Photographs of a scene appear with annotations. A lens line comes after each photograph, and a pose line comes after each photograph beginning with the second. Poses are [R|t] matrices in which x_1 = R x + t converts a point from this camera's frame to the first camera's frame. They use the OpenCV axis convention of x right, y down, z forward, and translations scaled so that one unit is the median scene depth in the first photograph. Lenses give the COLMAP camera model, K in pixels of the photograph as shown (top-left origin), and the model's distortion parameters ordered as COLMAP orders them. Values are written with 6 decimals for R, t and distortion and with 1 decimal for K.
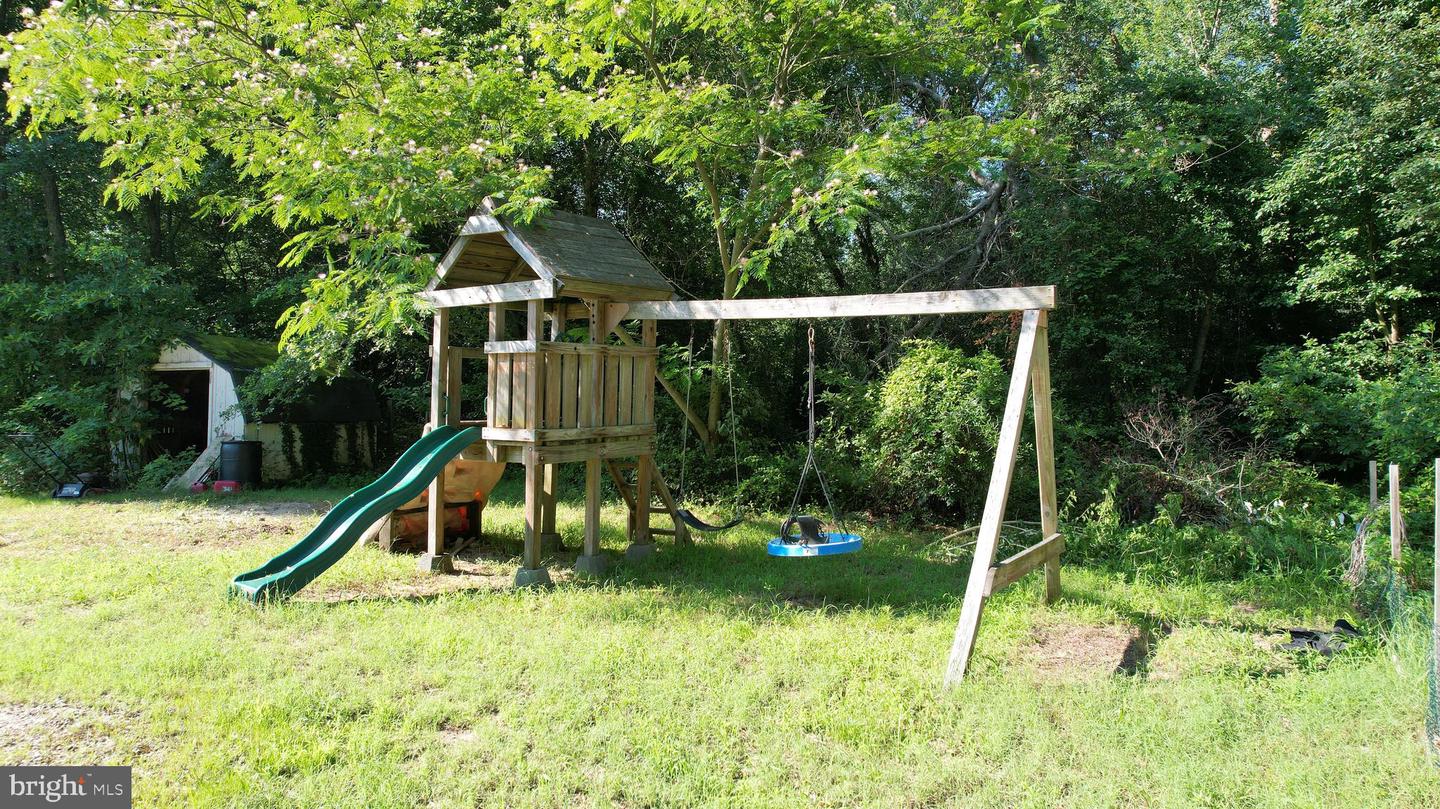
lens RADIAL K [[926.7, 0, 720.0], [0, 926.7, 404.5], [0, 0, 1]] dist [-0.089906, 0.092381]
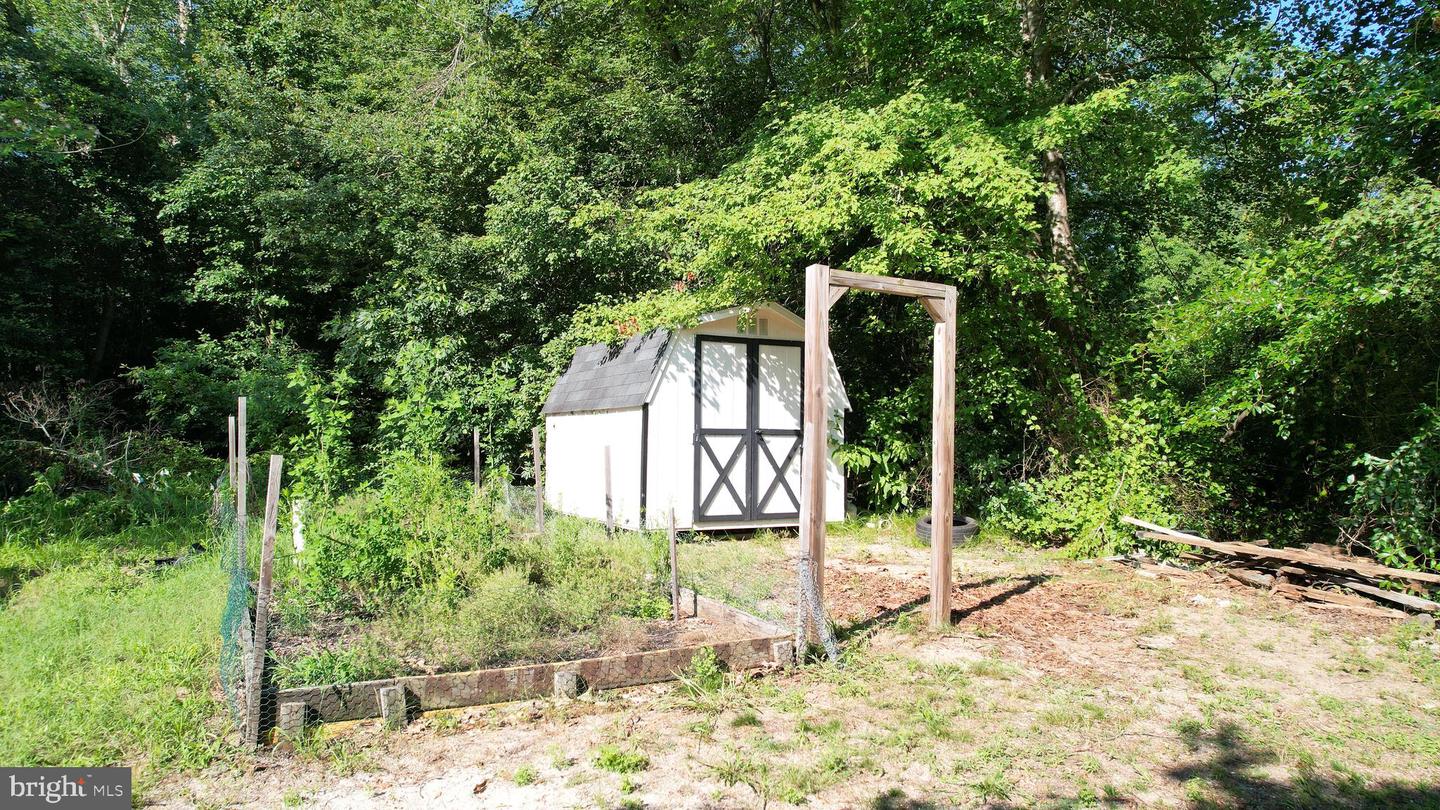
lens RADIAL K [[926.7, 0, 720.0], [0, 926.7, 405.0], [0, 0, 1]] dist [-0.089906, 0.092381]
pose [[0.478958, 0.010400, 0.877776, -0.026558], [-0.002825, 0.999943, -0.010306, 0.024911], [-0.877833, 0.002456, 0.478960, -0.094431]]
